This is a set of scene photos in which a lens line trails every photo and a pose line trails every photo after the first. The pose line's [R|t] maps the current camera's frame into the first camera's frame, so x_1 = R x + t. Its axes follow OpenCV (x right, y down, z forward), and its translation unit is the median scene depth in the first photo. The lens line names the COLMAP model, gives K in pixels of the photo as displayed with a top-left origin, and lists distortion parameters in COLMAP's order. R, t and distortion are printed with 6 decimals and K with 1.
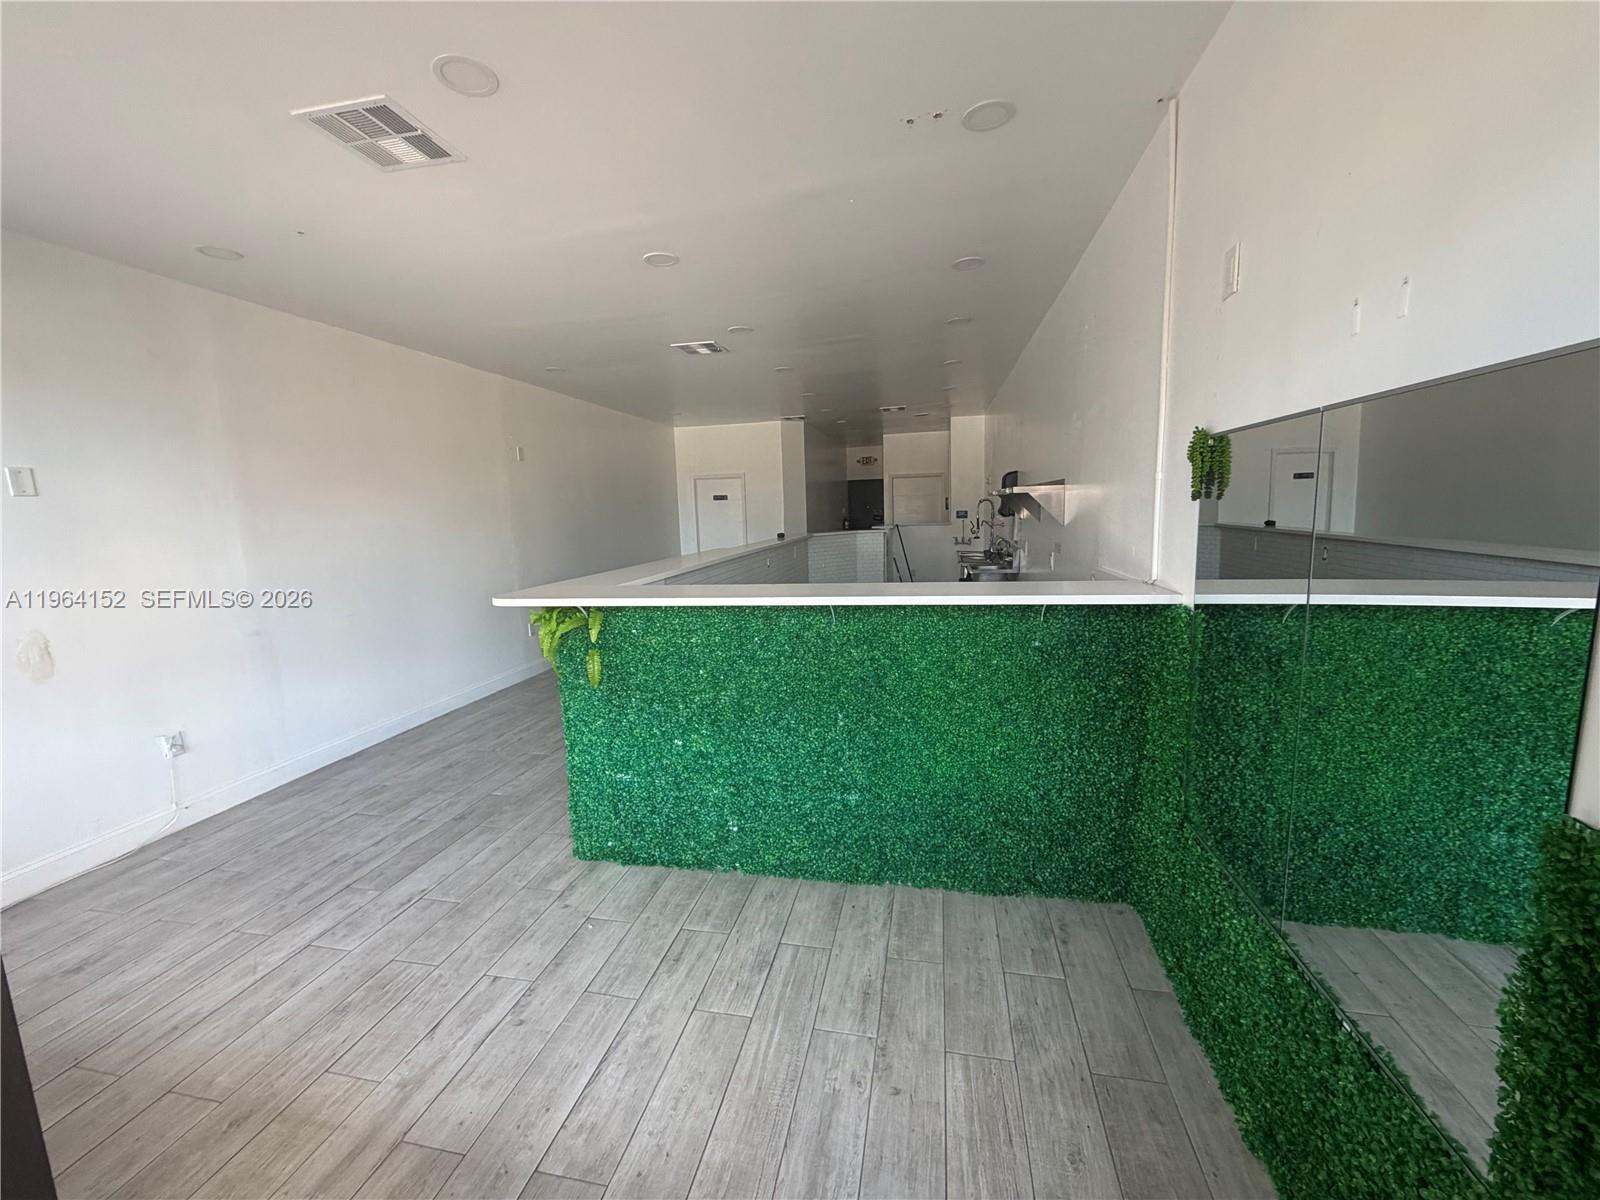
lens RADIAL K [[645.7, 0, 798.6], [0, 645.7, 602.1], [0, 0, 1]] dist [0.009282, 0.000076]
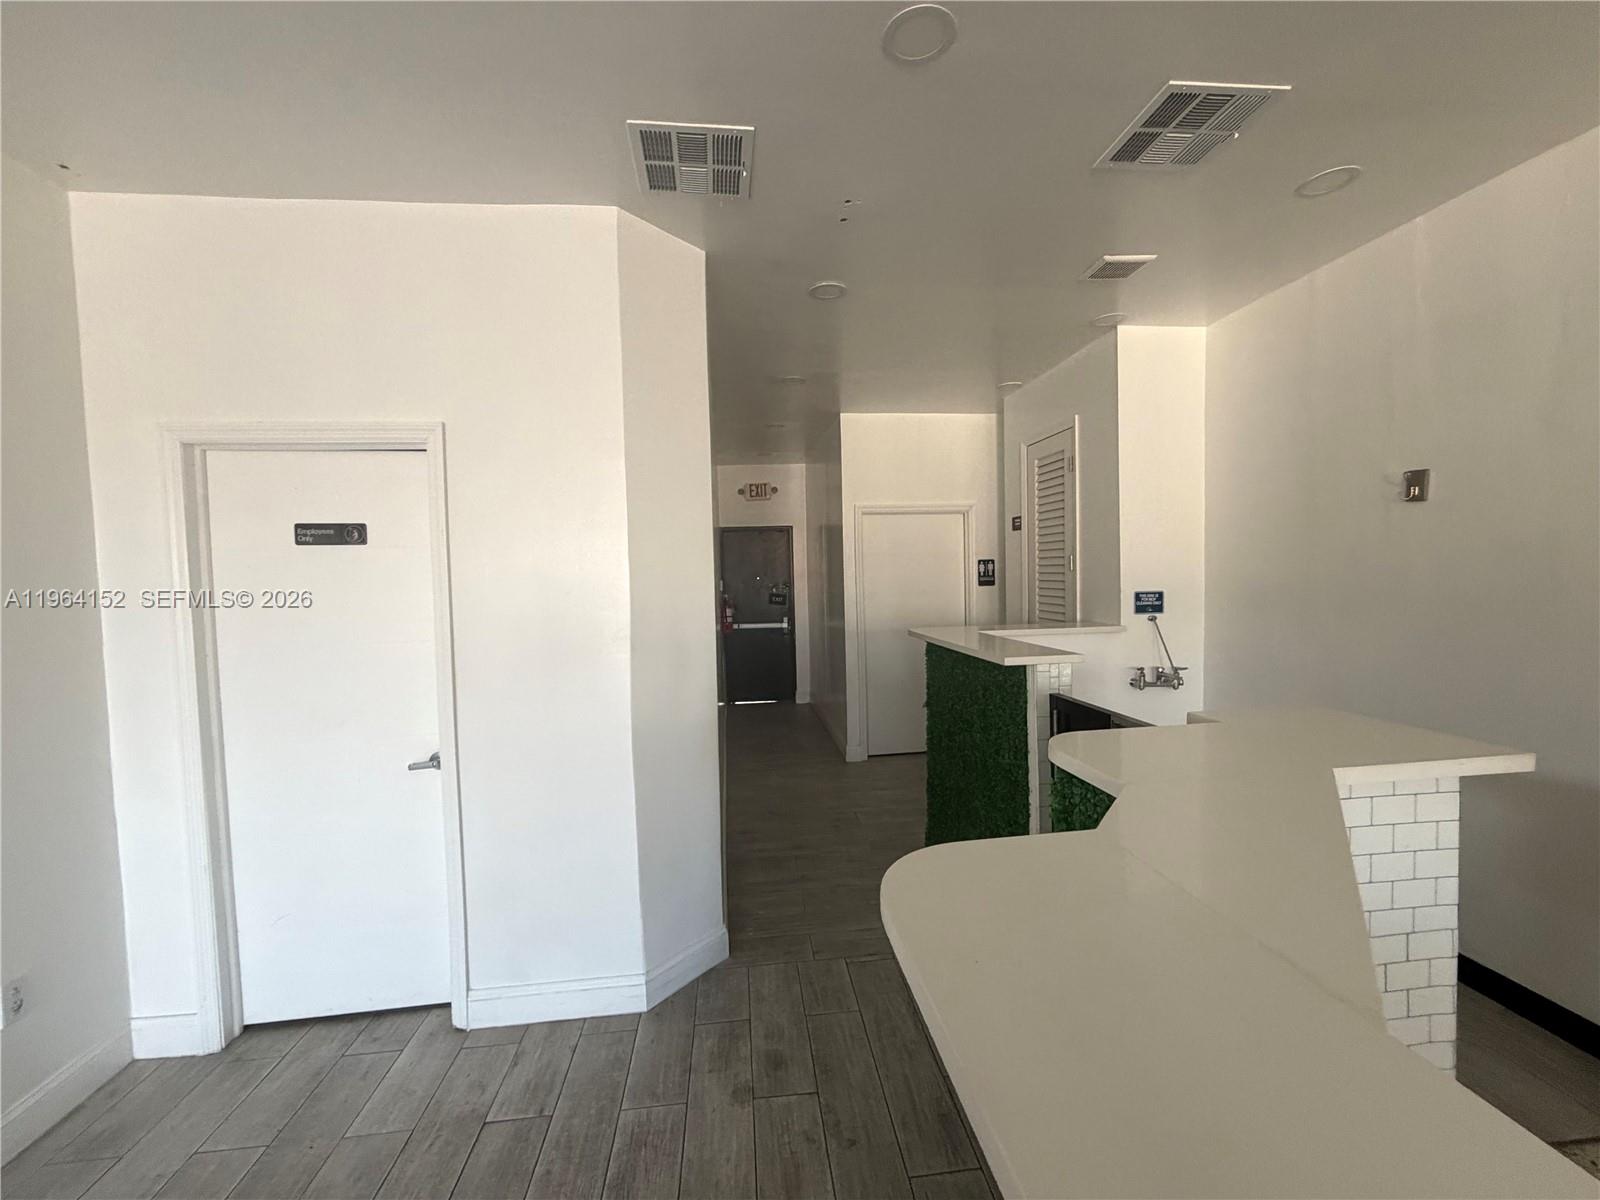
lens RADIAL K [[645.7, 0, 798.0], [0, 645.7, 598.5], [0, 0, 1]] dist [0.009282, 0.000076]
pose [[0.961095, 0.000785, 0.276218, -0.020712], [0.027597, 0.994720, -0.098851, -0.108635], [-0.274837, 0.102628, 0.955998, 0.721920]]
